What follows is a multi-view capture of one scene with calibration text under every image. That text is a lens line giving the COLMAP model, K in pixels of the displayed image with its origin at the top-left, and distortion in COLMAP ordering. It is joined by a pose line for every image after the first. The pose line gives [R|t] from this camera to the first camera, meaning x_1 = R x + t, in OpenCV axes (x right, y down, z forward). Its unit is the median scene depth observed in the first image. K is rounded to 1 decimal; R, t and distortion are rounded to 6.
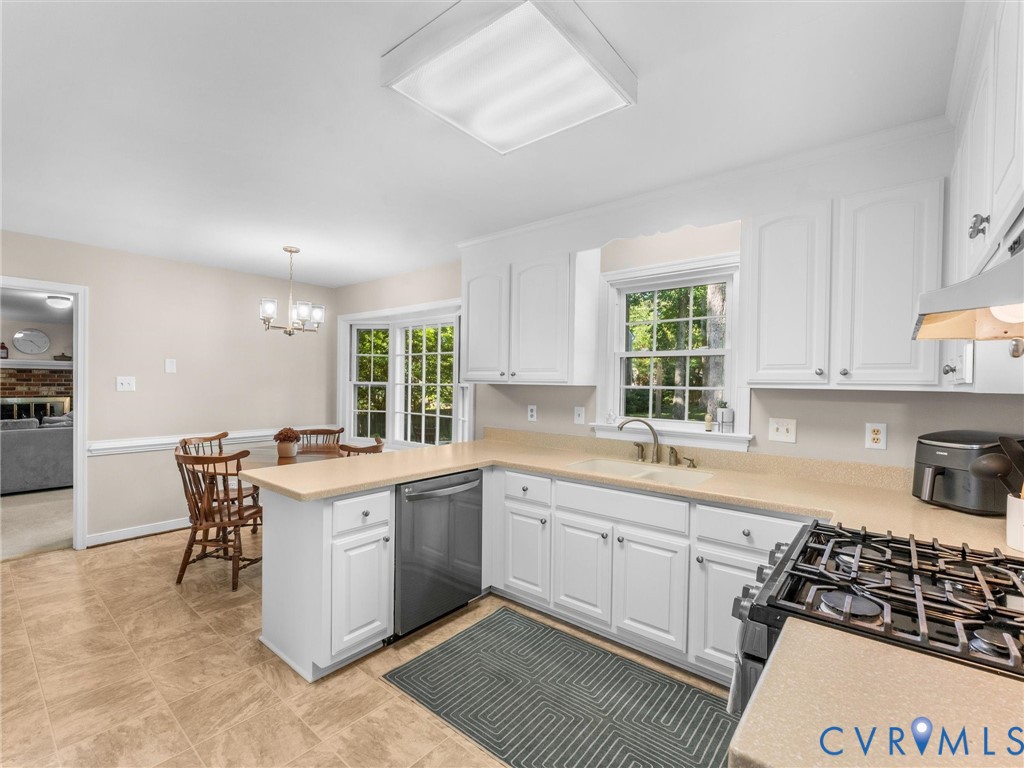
lens RADIAL K [[470.3, 0, 511.8], [0, 470.3, 385.5], [0, 0, 1]] dist [0.004062, -0.000026]
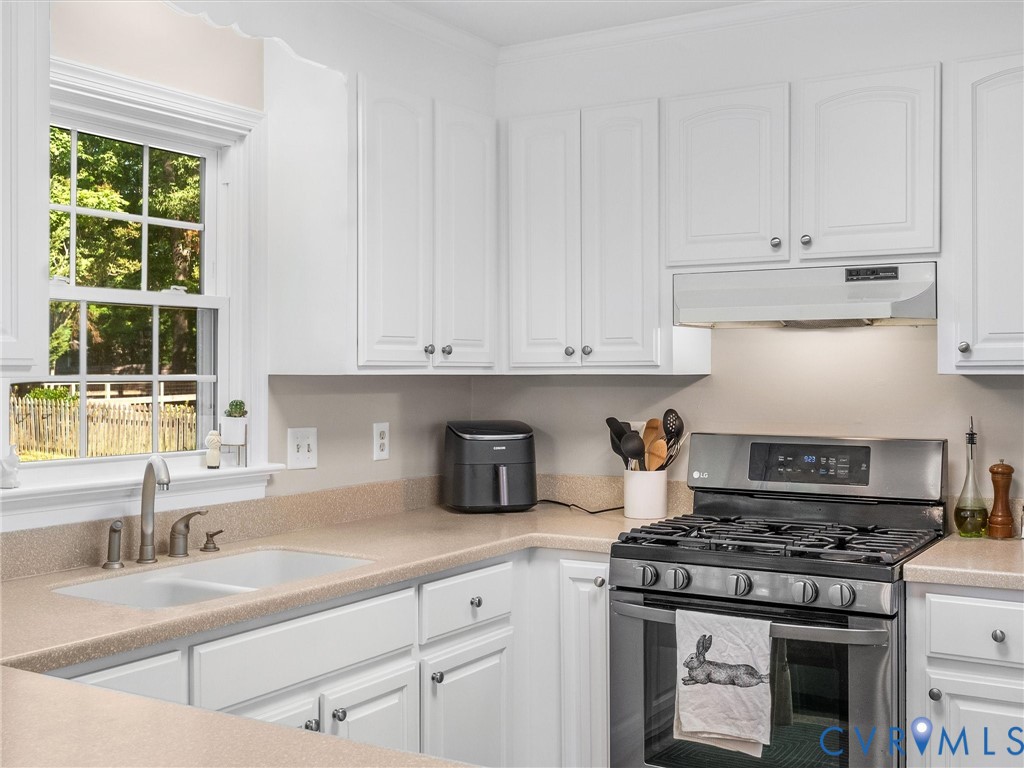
lens RADIAL K [[1151.7, 0, 508.5], [0, 1151.7, 380.5], [0, 0, 1]] dist [0.013440, 0.000000]
pose [[-0.132978, -0.021040, 0.990896, -0.922644], [0.005047, 0.999747, 0.021905, -0.018196], [-0.991106, 0.007914, -0.132838, 1.029210]]
